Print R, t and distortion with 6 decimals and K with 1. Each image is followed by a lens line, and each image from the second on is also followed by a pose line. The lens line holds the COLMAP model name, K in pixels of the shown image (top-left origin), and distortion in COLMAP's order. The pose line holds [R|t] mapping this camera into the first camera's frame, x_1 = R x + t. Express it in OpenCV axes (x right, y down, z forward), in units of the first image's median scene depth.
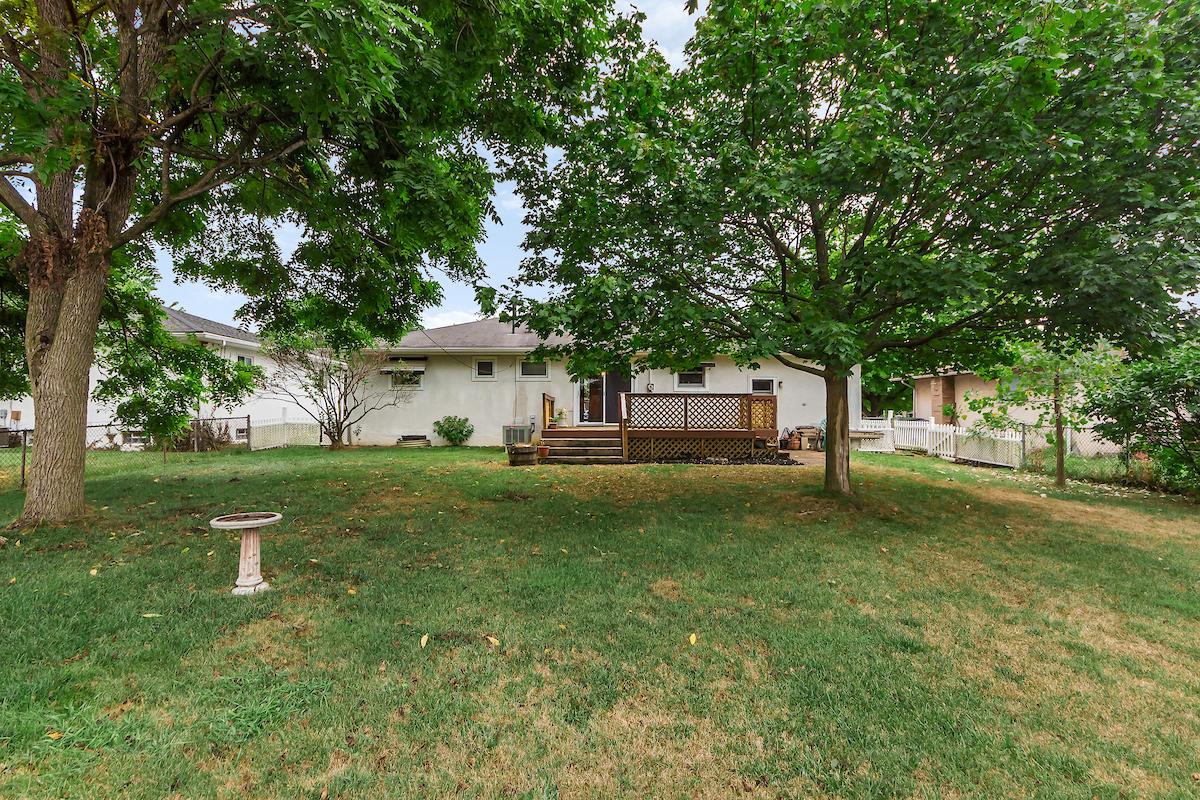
lens RADIAL K [[535.5, 0, 599.7], [0, 535.5, 417.1], [0, 0, 1]] dist [0.000938, 0.000248]
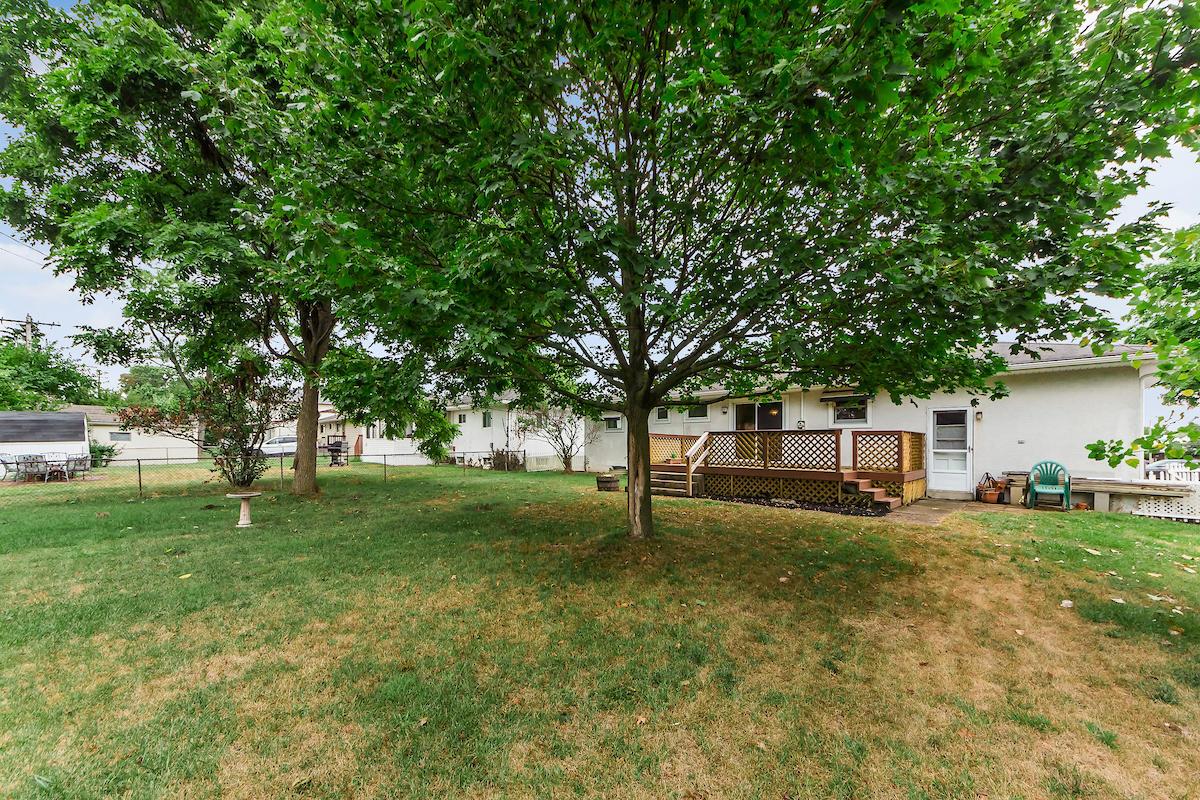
lens RADIAL K [[448.1, 0, 595.6], [0, 448.1, 423.3], [0, 0, 1]] dist [0.000985, 0.000168]
pose [[0.715461, -0.031295, -0.697952, 0.427654], [-0.015819, 0.998015, -0.060965, -0.002428], [0.698474, 0.054659, 0.713545, 0.170065]]
